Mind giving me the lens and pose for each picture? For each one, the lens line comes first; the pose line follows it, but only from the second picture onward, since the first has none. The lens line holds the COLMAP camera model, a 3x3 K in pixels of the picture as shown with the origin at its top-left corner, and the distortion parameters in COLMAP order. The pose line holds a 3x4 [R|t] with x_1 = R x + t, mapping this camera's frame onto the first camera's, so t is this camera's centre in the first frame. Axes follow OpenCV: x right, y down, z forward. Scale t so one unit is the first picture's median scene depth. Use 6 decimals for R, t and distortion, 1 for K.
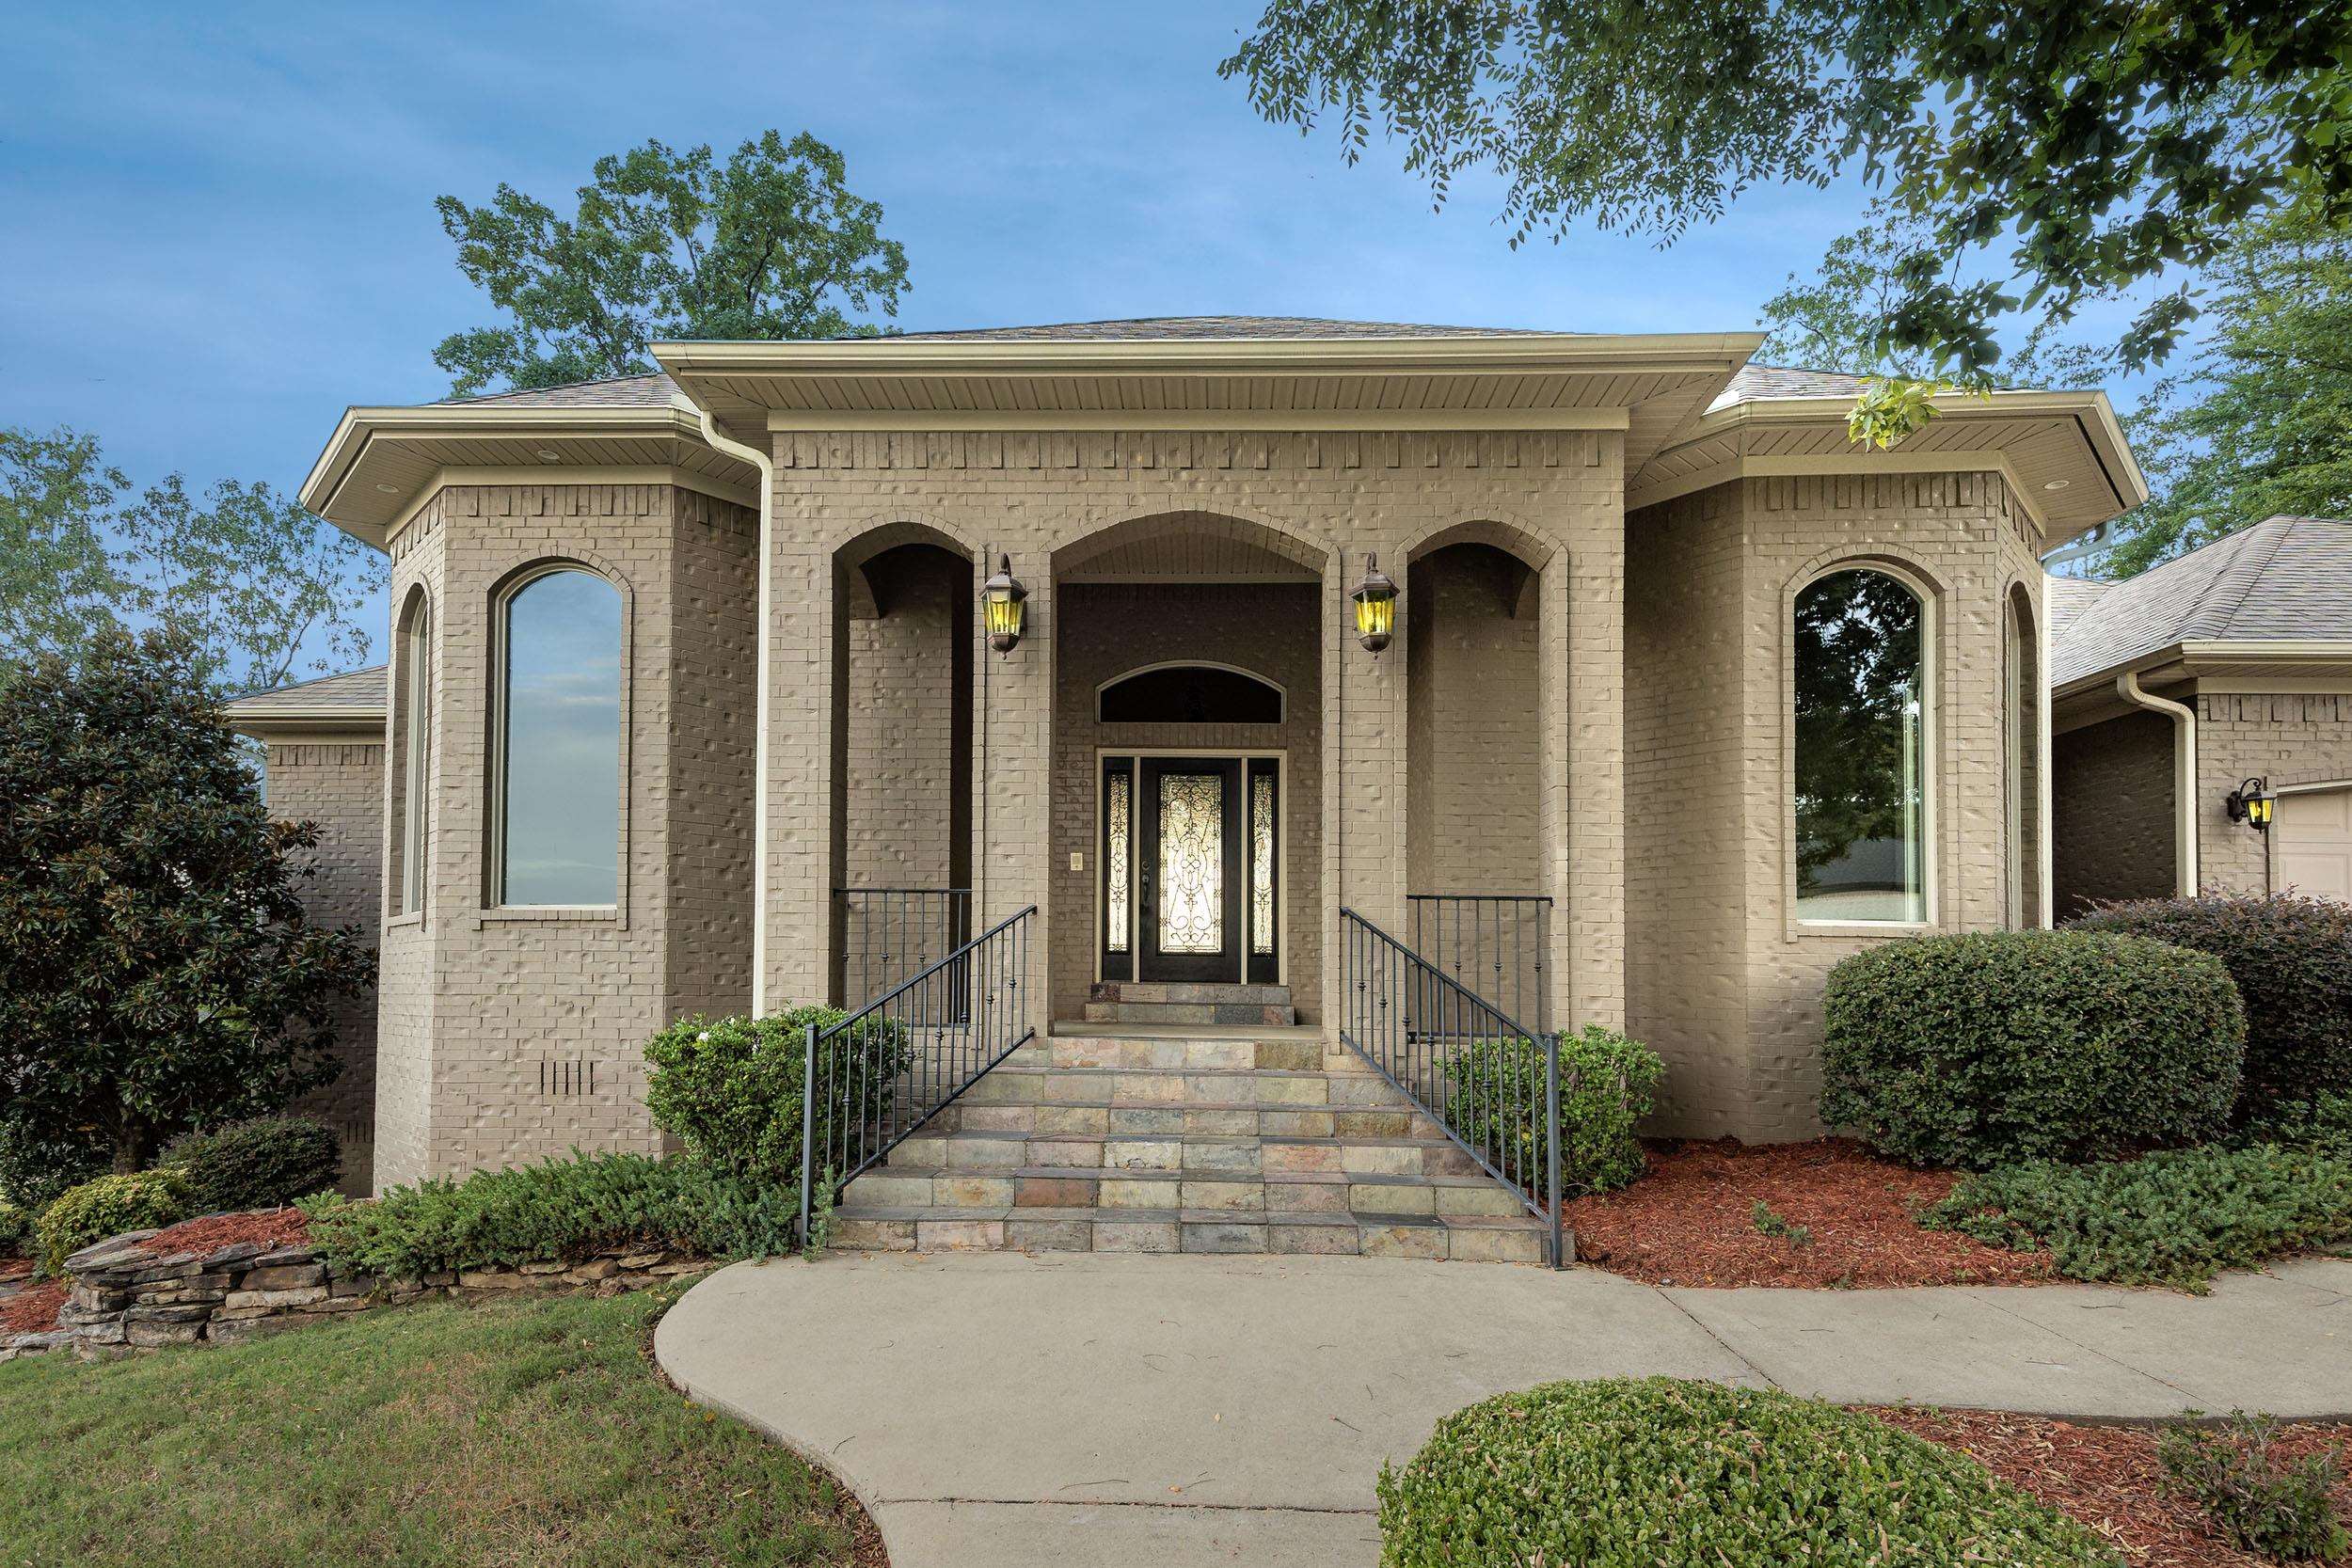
lens RADIAL K [[1078.0, 0, 1176.0], [0, 1078.0, 784.0], [0, 0, 1]] dist [0.060255, 0.000791]
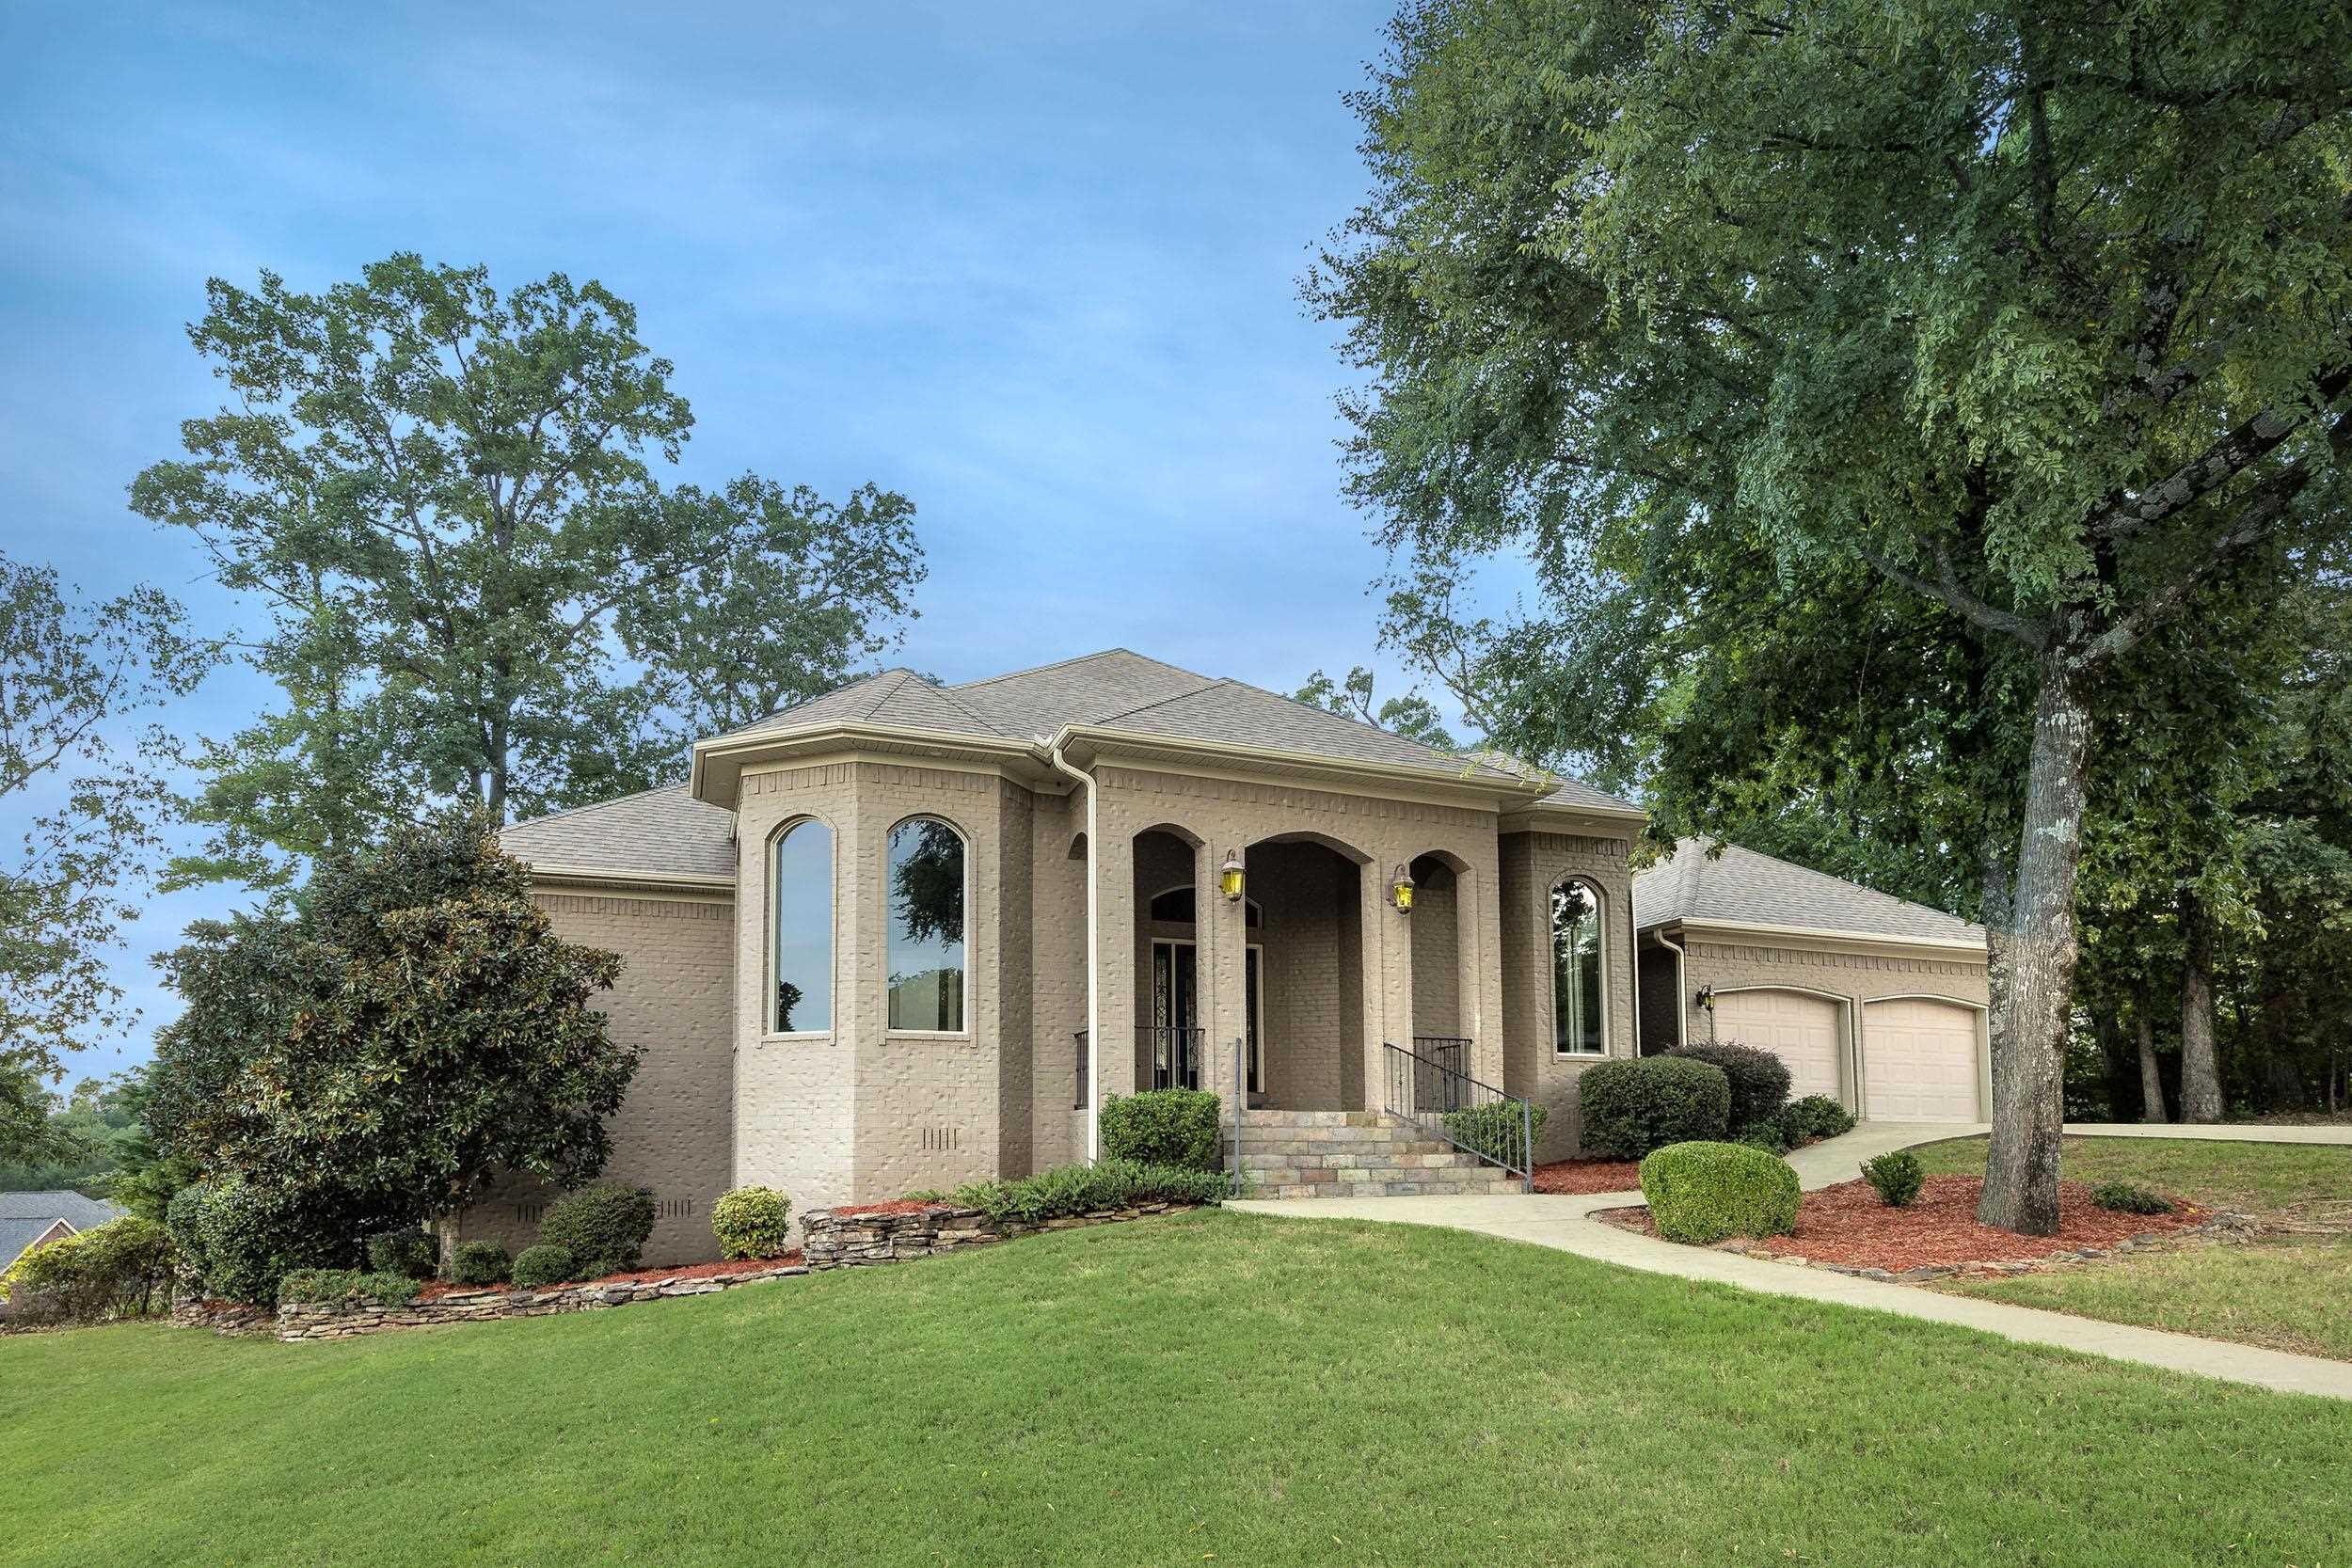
lens RADIAL K [[1078.0, 0, 1176.0], [0, 1078.0, 784.0], [0, 0, 1]] dist [0.060255, 0.000791]
pose [[0.934431, 0.098720, 0.342190, -0.828461], [-0.055371, 0.989401, -0.134234, -0.057614], [-0.351814, 0.106485, 0.929993, -0.682097]]
